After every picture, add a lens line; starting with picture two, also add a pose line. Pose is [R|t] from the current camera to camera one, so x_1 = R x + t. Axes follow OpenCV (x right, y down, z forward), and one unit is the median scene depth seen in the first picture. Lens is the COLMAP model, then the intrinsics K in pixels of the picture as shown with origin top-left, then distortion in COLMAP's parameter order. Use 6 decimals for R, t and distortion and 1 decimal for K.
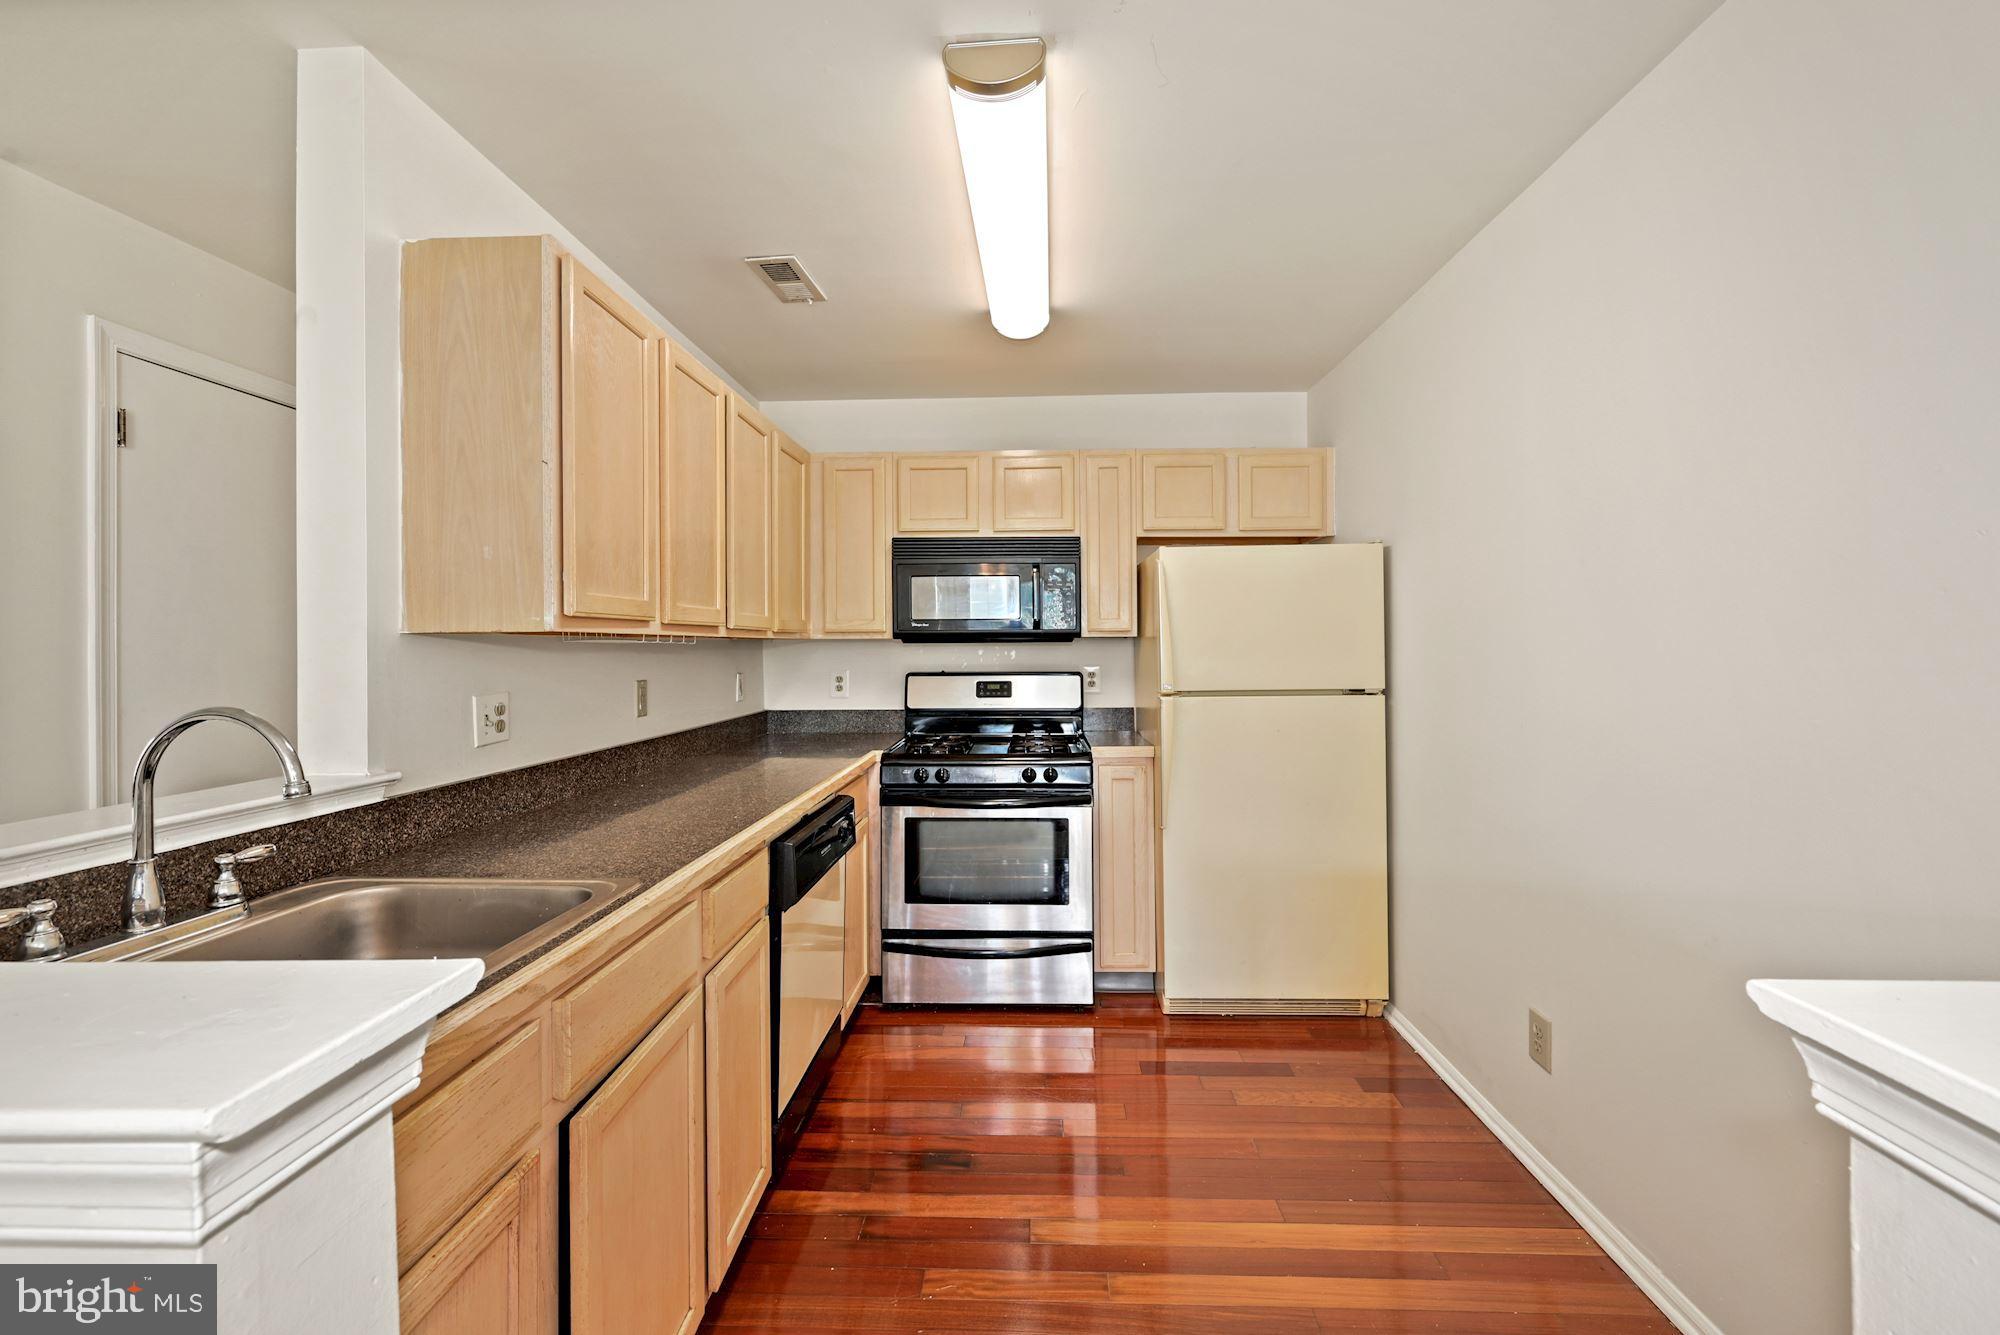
lens RADIAL K [[807.6, 0, 1004.7], [0, 807.6, 648.8], [0, 0, 1]] dist [0.001812, 0.000003]
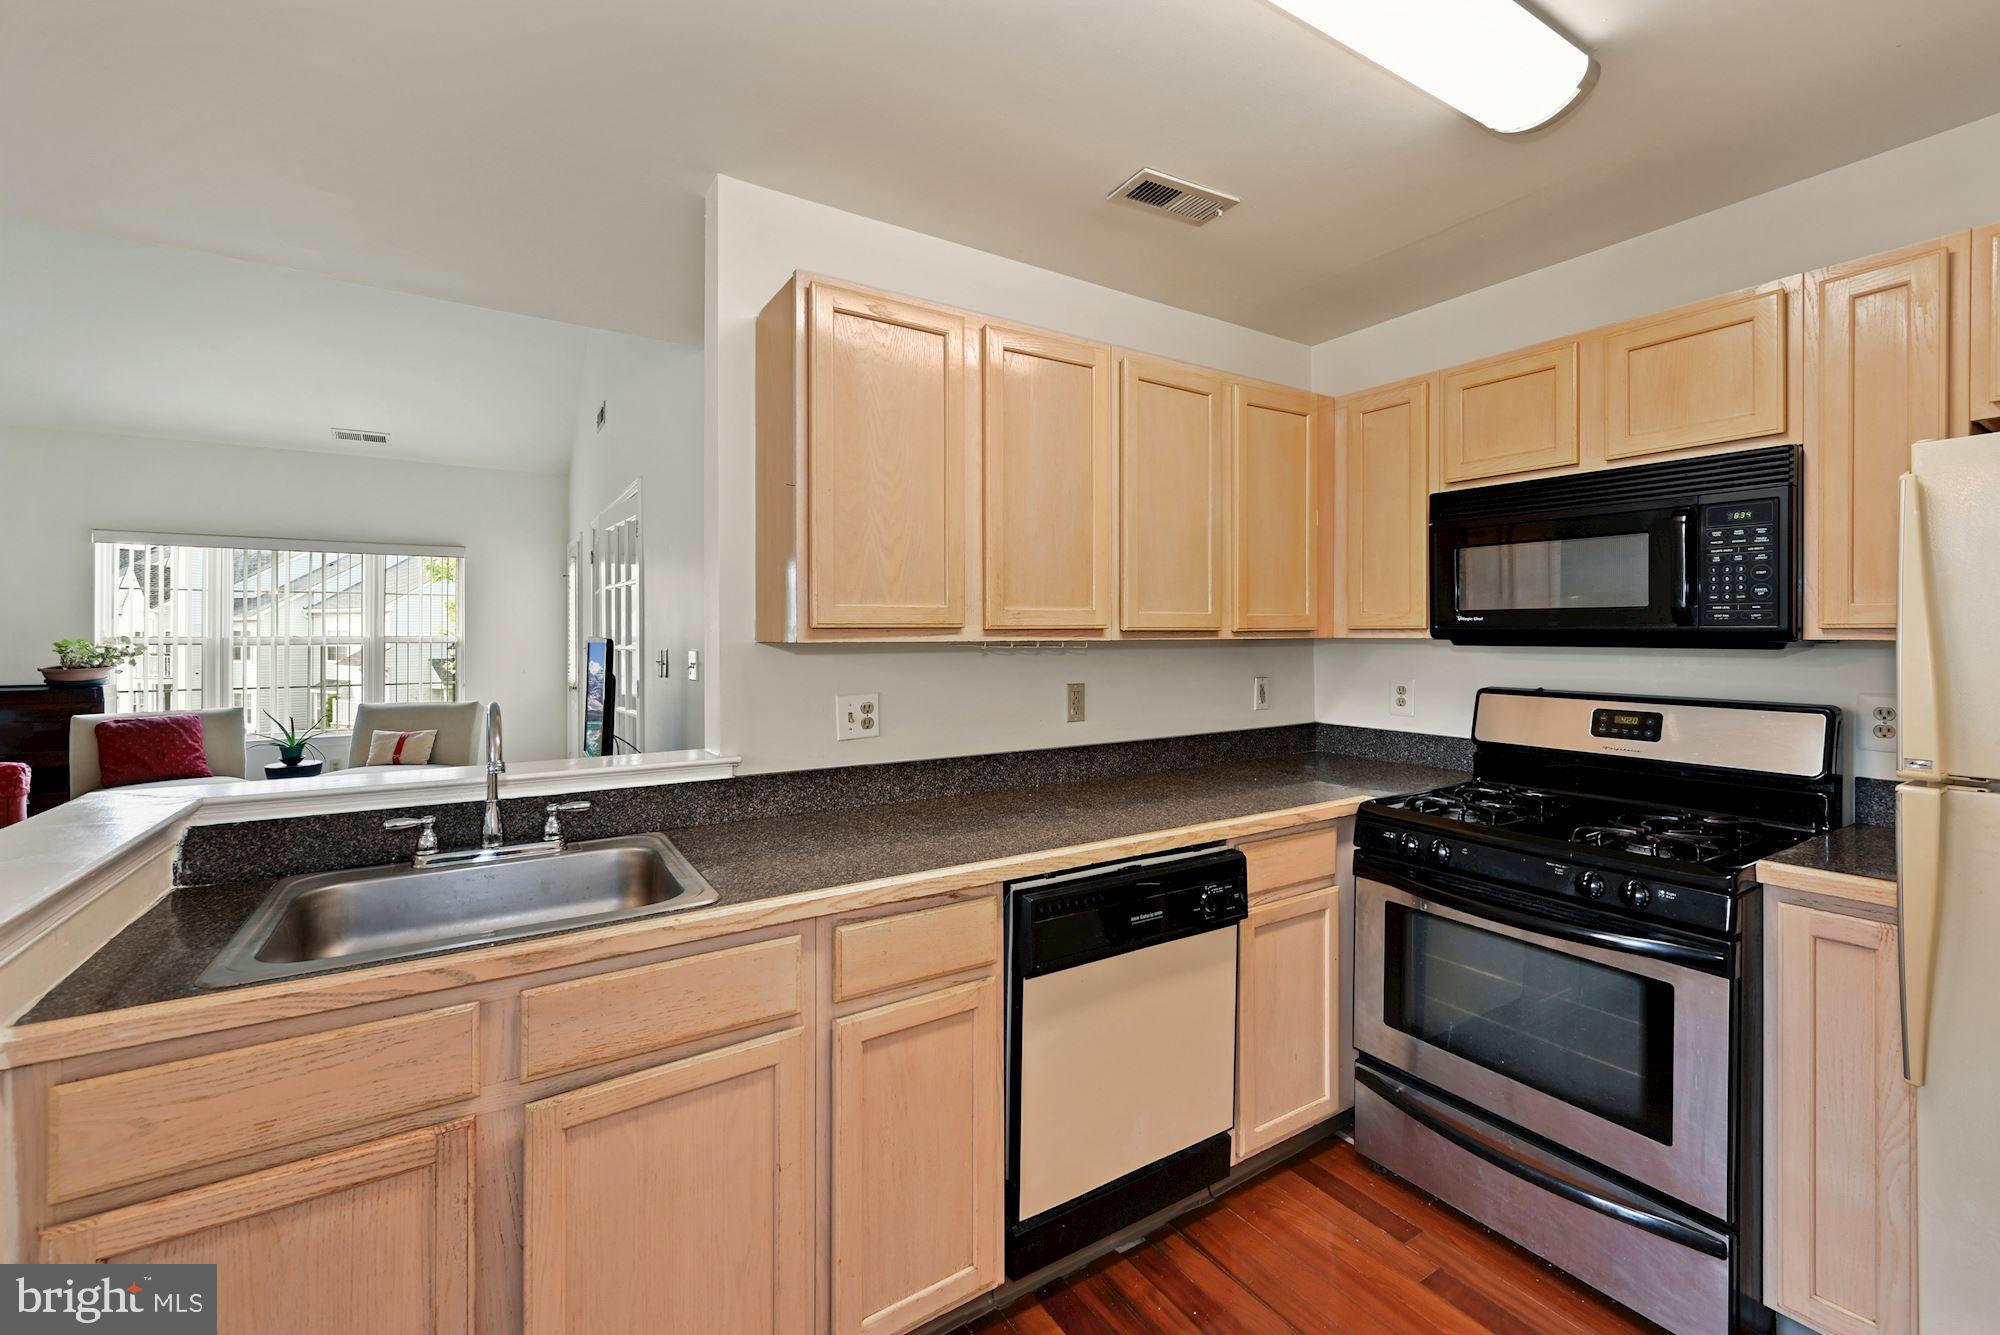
lens RADIAL K [[836.1, 0, 998.3], [0, 836.1, 633.9], [0, 0, 1]] dist [0.004908, 0.000341]
pose [[0.569818, 0.007464, -0.821737, 0.276015], [-0.003143, 0.999971, 0.006904, -0.023440], [0.821765, -0.001351, 0.569825, 0.319675]]
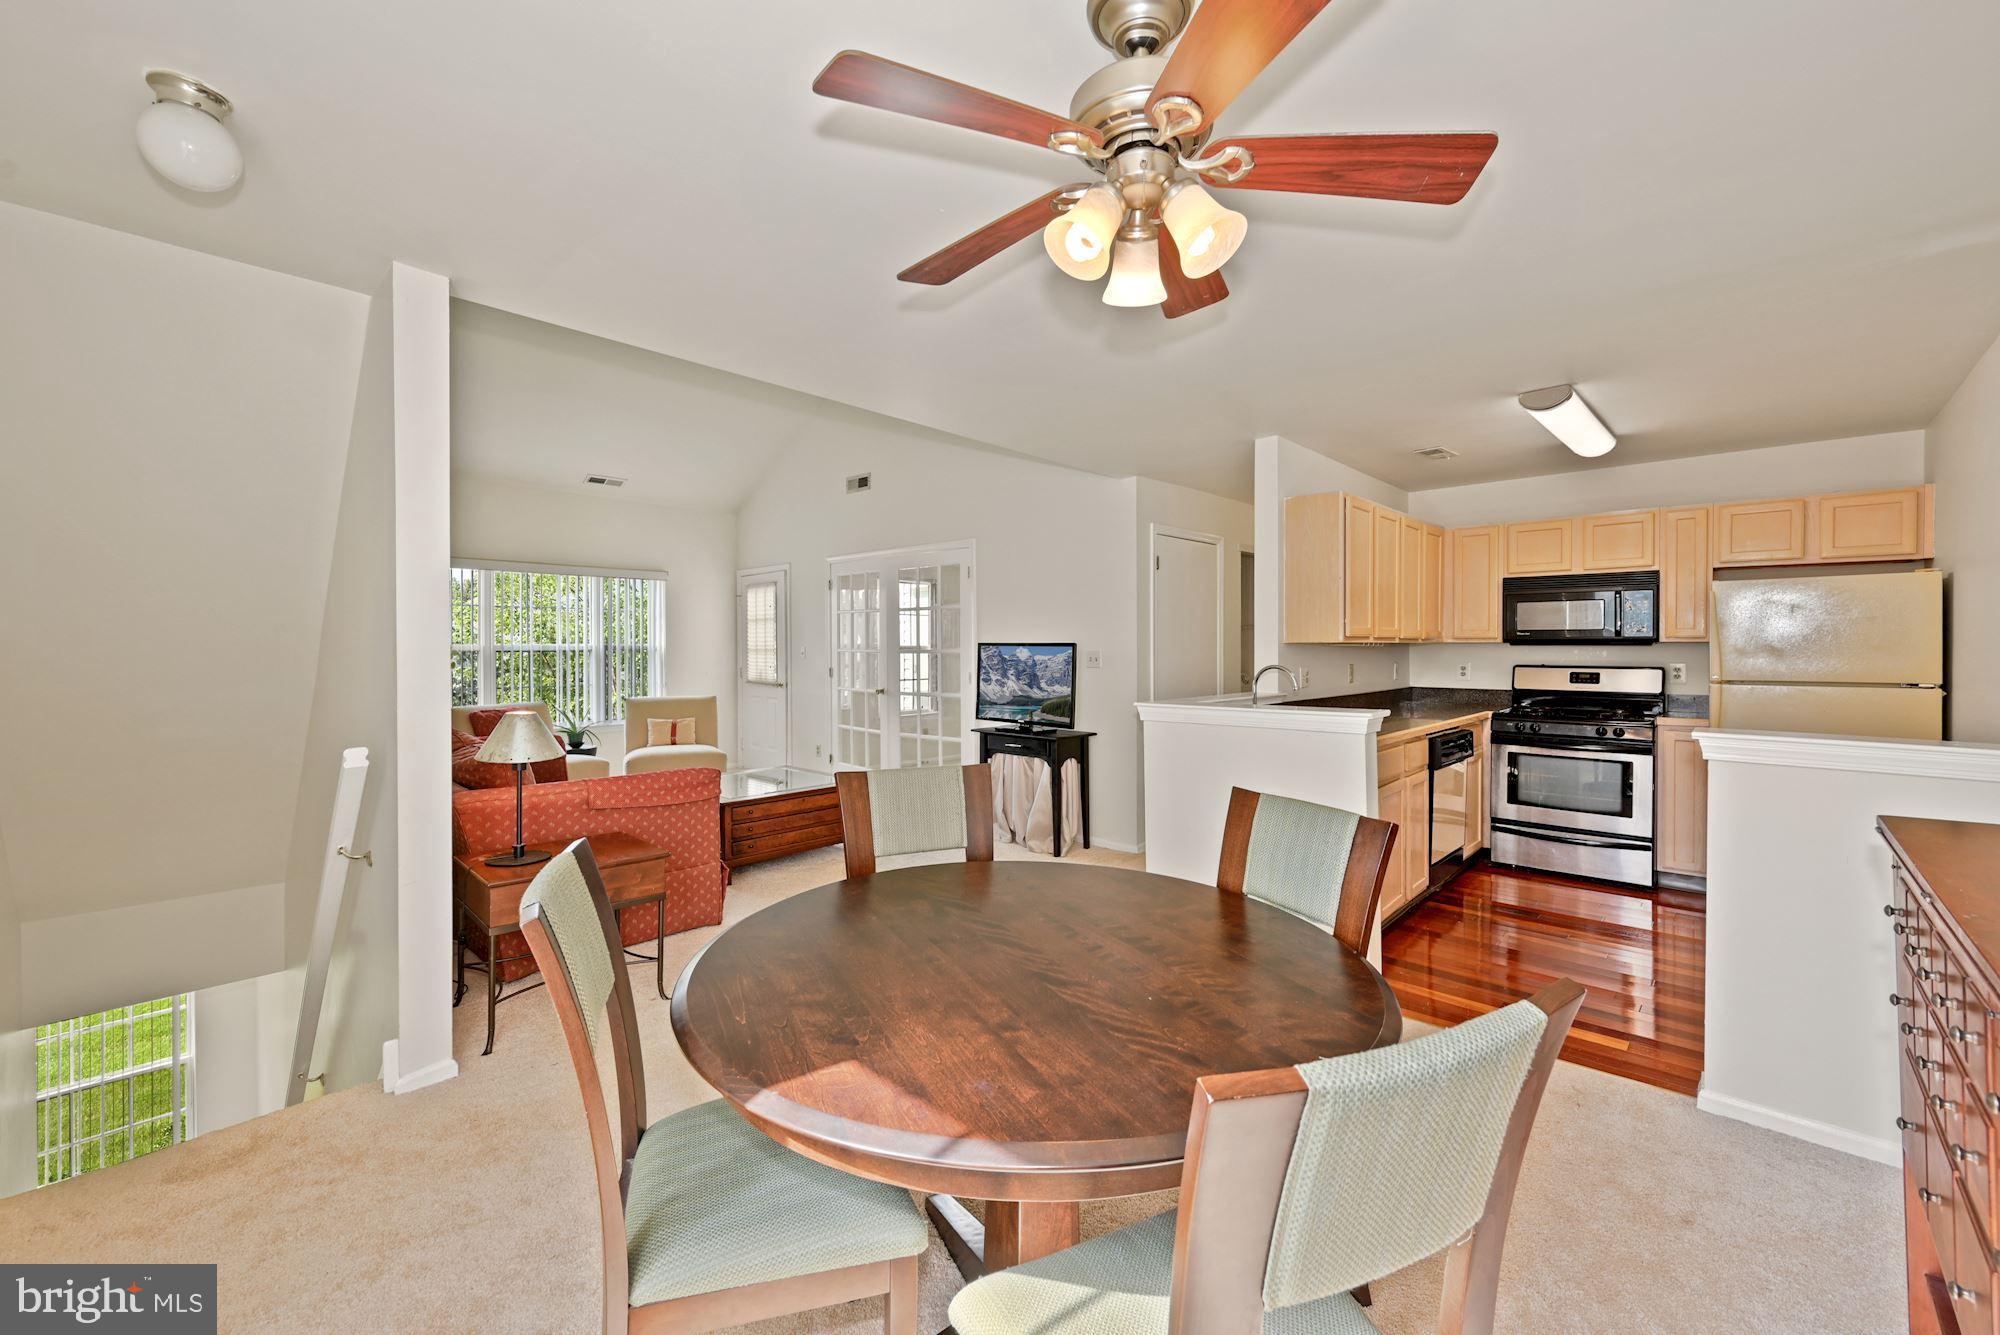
lens RADIAL K [[807.6, 0, 1004.7], [0, 807.6, 648.8], [0, 0, 1]] dist [0.001812, 0.000003]
pose [[0.755974, 0.009188, -0.654537, 0.177209], [-0.004914, 0.999953, 0.008362, -0.010208], [0.654583, -0.003105, 0.755983, -0.918808]]
